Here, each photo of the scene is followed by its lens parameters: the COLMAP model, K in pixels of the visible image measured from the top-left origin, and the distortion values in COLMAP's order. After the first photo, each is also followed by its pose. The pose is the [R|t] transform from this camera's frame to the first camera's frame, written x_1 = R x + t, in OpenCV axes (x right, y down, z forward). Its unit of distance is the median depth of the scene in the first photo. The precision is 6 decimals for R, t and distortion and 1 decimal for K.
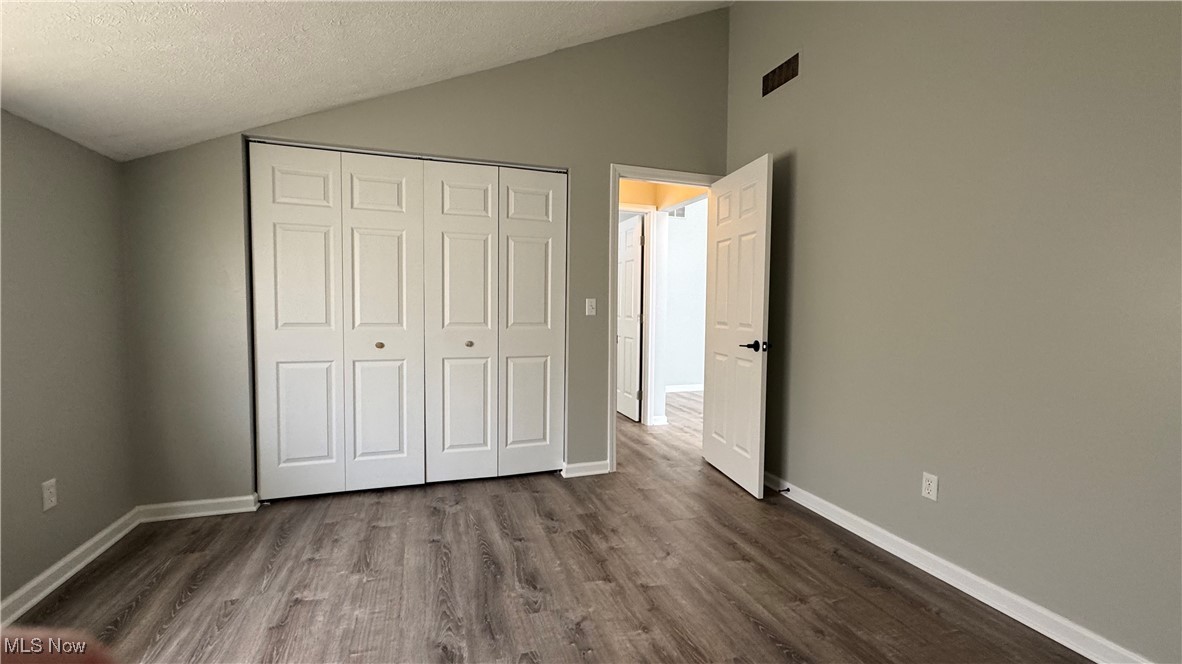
lens RADIAL K [[475.0, 0, 589.4], [0, 475.0, 333.6], [0, 0, 1]] dist [-0.002389, 0.000437]
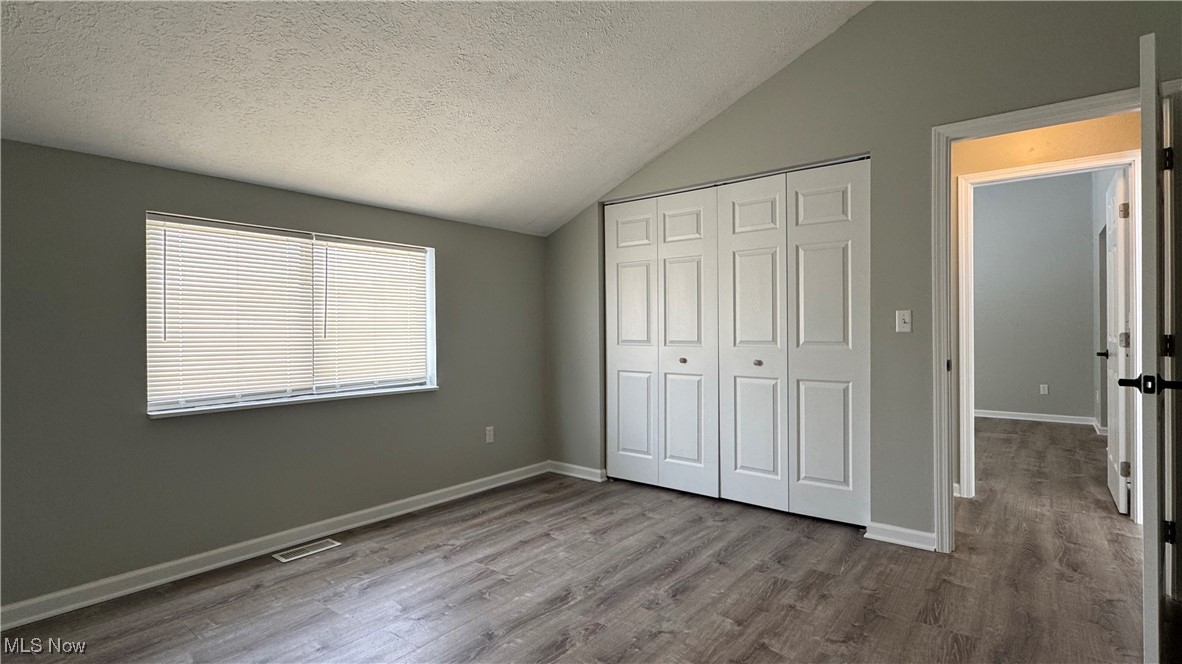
lens RADIAL K [[546.9, 0, 602.1], [0, 546.9, 331.3], [0, 0, 1]] dist [-0.003734, 0.001016]
pose [[0.560494, -0.010934, -0.828086, 0.538142], [-0.032044, 0.998878, -0.034878, 0.007303], [0.827538, 0.046084, 0.559514, 0.128105]]
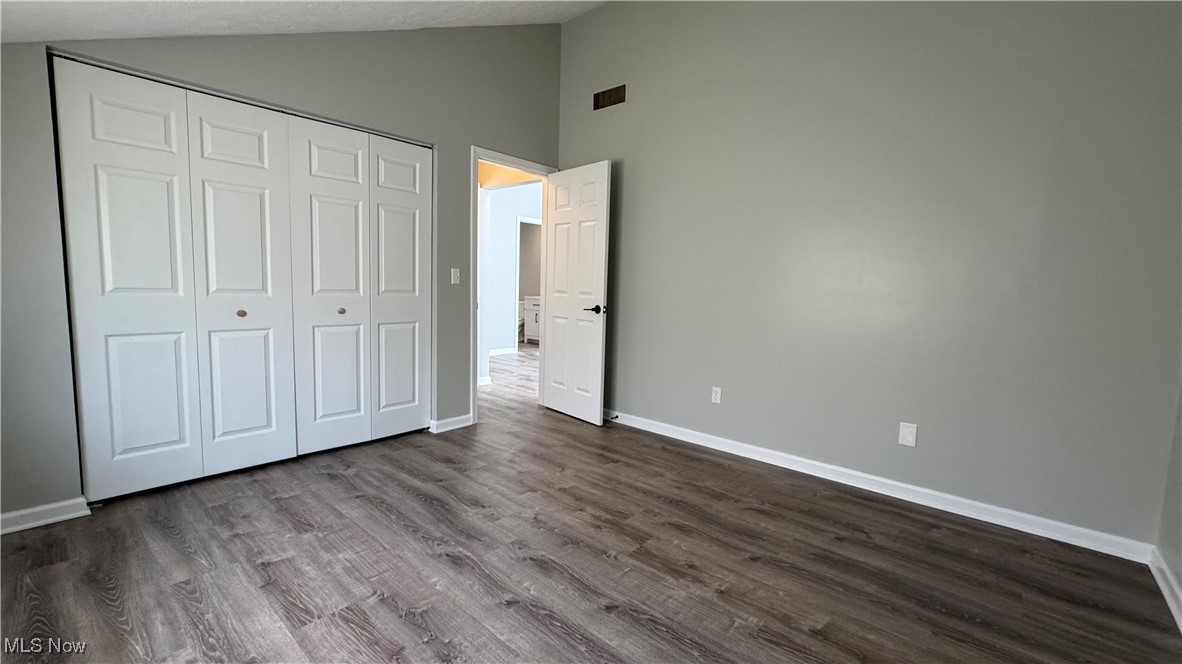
lens RADIAL K [[475.0, 0, 578.9], [0, 475.0, 329.8], [0, 0, 1]] dist [-0.002389, 0.000437]
pose [[0.877751, -0.031605, 0.478074, -0.323240], [0.005184, 0.998390, 0.056485, 0.008044], [-0.479089, -0.047102, 0.876502, -0.118030]]
